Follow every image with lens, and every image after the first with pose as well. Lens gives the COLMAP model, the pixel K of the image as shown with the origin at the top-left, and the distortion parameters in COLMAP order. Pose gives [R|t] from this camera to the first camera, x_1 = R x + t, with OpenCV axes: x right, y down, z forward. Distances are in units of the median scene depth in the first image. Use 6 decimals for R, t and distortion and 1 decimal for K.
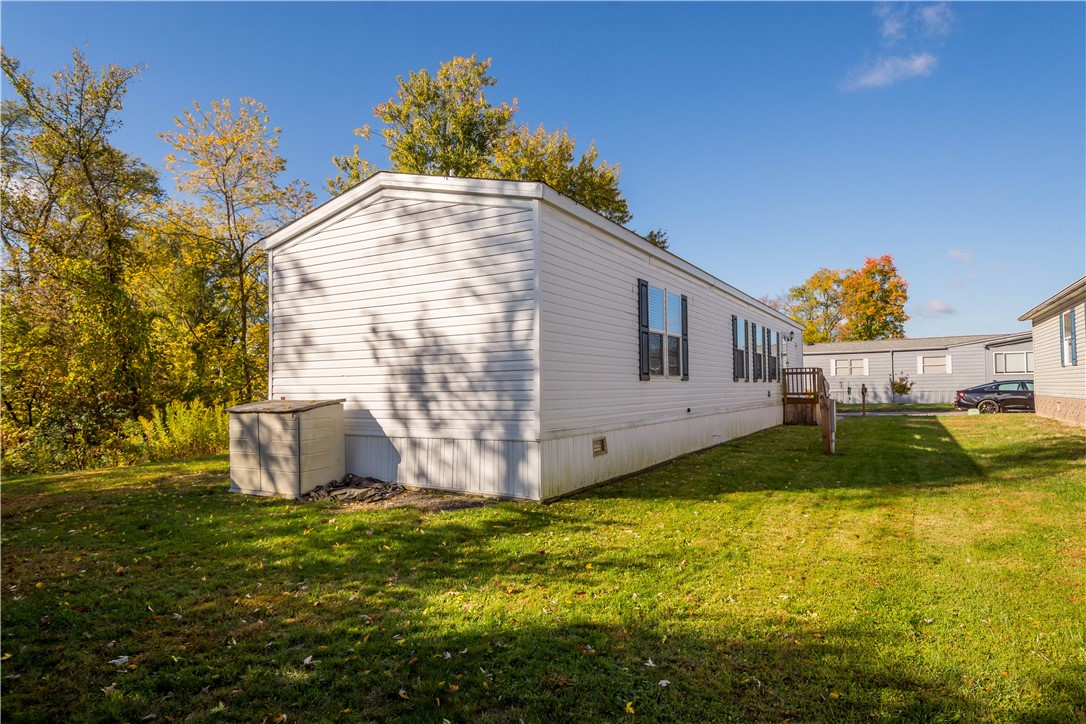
lens RADIAL K [[635.4, 0, 541.5], [0, 635.4, 366.3], [0, 0, 1]] dist [-0.001029, -0.000025]
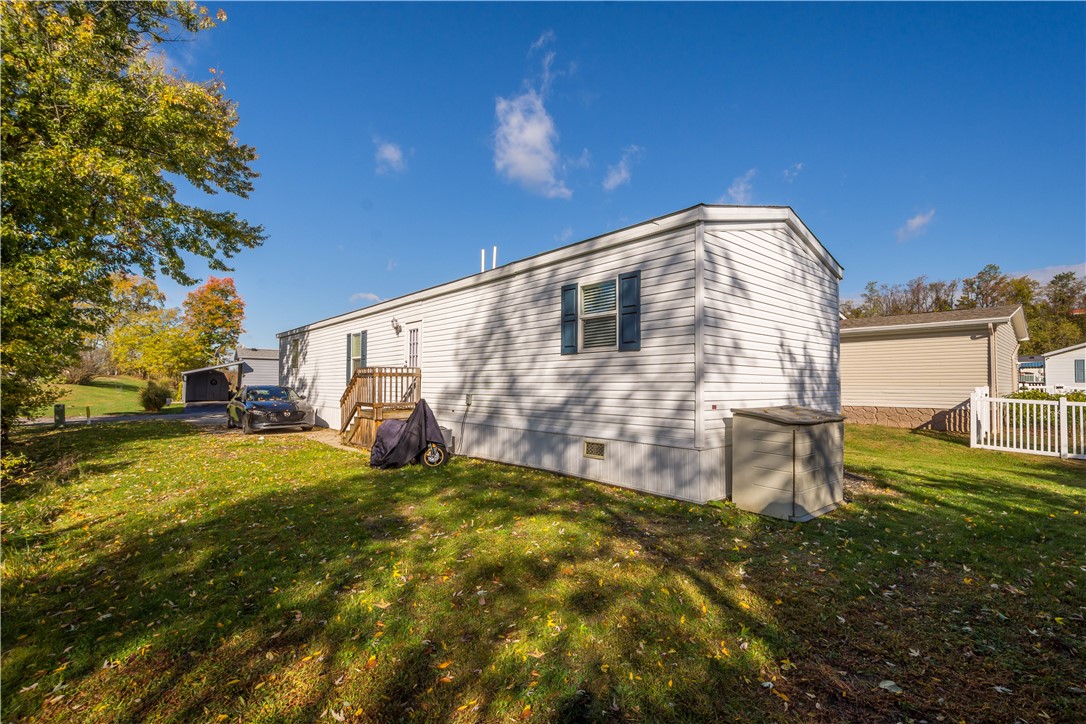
lens RADIAL K [[490.3, 0, 534.0], [0, 490.3, 378.5], [0, 0, 1]] dist [0.010856, -0.003140]
pose [[0.328189, 0.031381, 0.944091, -1.133417], [-0.047287, 0.998741, -0.016759, 0.036447], [-0.943428, -0.039143, 0.329260, 1.041182]]
